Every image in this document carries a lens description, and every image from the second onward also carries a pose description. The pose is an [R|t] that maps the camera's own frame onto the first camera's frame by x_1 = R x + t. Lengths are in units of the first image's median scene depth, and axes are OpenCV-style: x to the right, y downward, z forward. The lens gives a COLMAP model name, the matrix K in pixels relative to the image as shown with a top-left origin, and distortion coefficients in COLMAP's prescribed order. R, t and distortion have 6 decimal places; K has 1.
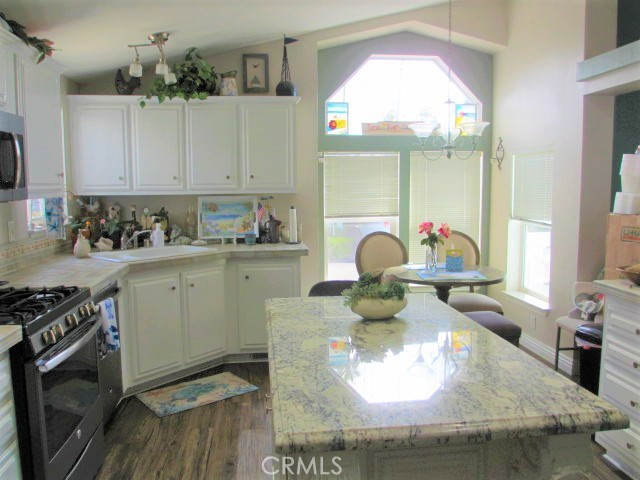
lens RADIAL K [[528.2, 0, 320.6], [0, 528.2, 239.1], [0, 0, 1]] dist [-0.054314, 0.010180]
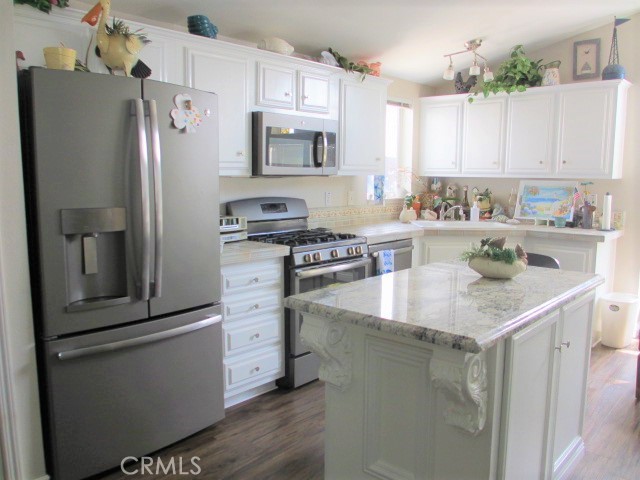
lens RADIAL K [[528.2, 0, 320.4], [0, 528.2, 239.8], [0, 0, 1]] dist [-0.054314, 0.010180]
pose [[0.666601, 0.105636, -0.737892, 0.322261], [-0.086767, 0.994175, 0.063941, 0.009858], [0.740347, 0.021402, 0.671884, -0.042171]]
